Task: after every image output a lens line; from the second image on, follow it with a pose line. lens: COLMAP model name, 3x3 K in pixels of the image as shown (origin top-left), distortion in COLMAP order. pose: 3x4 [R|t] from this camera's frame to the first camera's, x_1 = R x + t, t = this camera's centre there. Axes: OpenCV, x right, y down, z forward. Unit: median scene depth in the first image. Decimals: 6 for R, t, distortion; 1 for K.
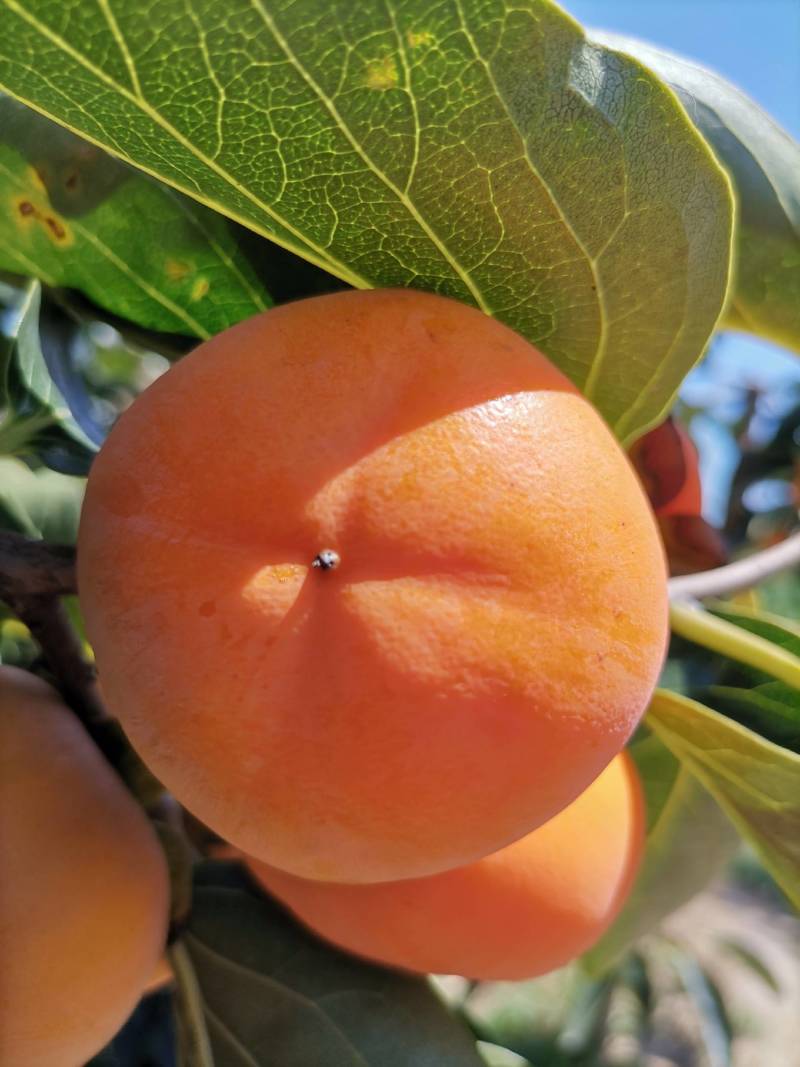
lens RADIAL K [[881.9, 0, 400.2], [0, 881.9, 533.3], [0, 0, 1]] dist [-0.013441, -0.001314]
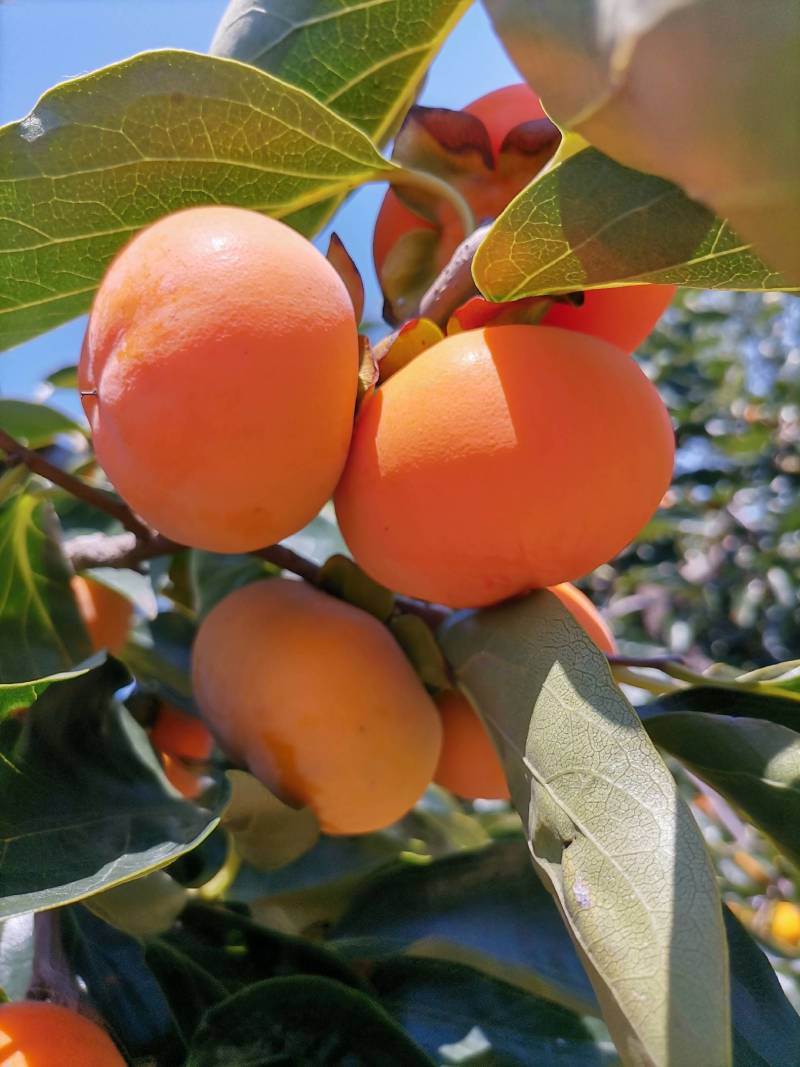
lens RADIAL K [[881.9, 0, 400.4], [0, 881.9, 533.3], [0, 0, 1]] dist [-0.013441, -0.001314]
pose [[0.459228, -0.636369, -0.619793, 1.228619], [0.569927, 0.746254, -0.343931, 1.303159], [0.681390, -0.195294, 0.705385, -0.012659]]
